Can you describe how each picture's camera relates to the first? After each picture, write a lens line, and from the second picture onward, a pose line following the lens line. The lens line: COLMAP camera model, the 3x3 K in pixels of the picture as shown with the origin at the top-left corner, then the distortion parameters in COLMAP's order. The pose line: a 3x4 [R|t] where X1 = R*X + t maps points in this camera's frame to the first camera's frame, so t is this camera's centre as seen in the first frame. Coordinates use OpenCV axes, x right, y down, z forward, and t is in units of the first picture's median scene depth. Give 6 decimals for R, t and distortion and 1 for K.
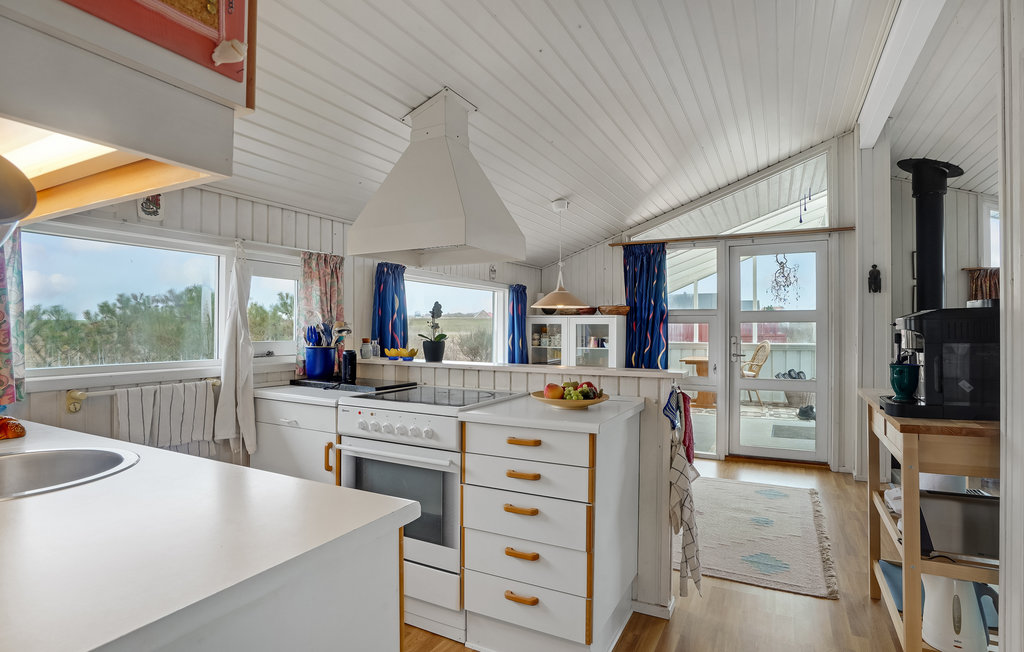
lens RADIAL K [[520.9, 0, 512.0], [0, 520.9, 326.0], [0, 0, 1]] dist [-0.019547, -0.000555]
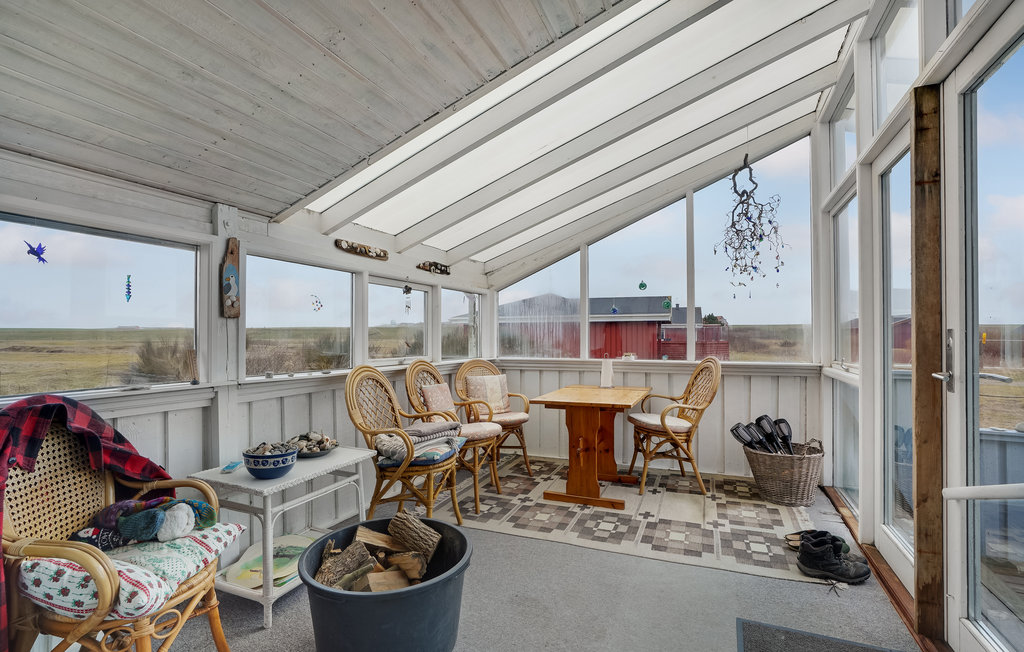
lens RADIAL K [[480.7, 0, 512.1], [0, 480.7, 334.7], [0, 0, 1]] dist [-0.003176, -0.000250]
pose [[0.997742, -0.001335, 0.067150, 0.555637], [0.001225, 0.999998, 0.001678, 0.012582], [-0.067152, -0.001592, 0.997741, 1.148201]]
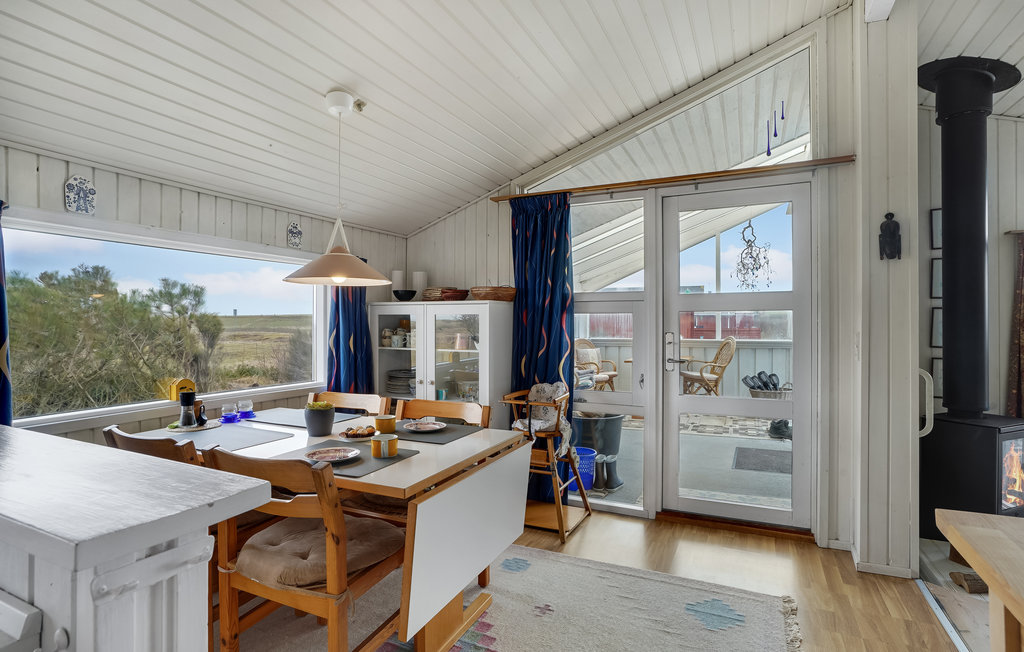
lens RADIAL K [[519.0, 0, 502.8], [0, 519.0, 322.3], [0, 0, 1]] dist [-0.005330, 0.000151]
pose [[0.999720, -0.002701, 0.023523, 0.225127], [0.002635, 0.999992, 0.002839, 0.005101], [-0.023531, -0.002776, 0.999719, 0.385428]]
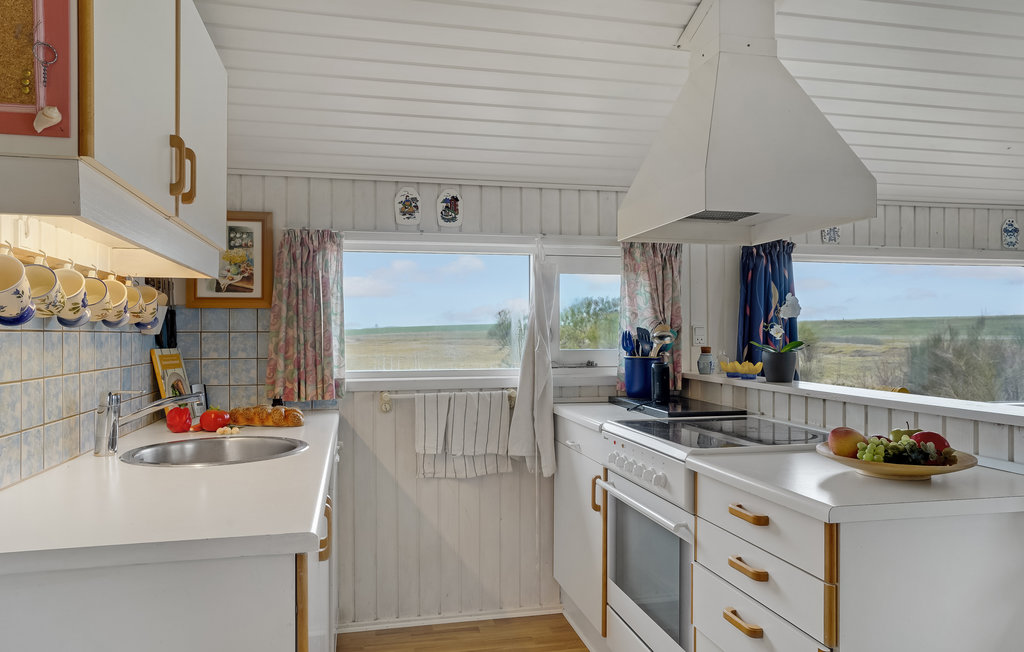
lens RADIAL K [[696.2, 0, 512.0], [0, 696.2, 326.0], [0, 0, 1]] dist [0.003146, 0.002139]
pose [[0.660890, -0.012198, -0.750384, 0.190999], [0.009246, 0.999924, -0.008111, -0.000421], [0.750426, -0.001578, 0.660952, 0.094984]]
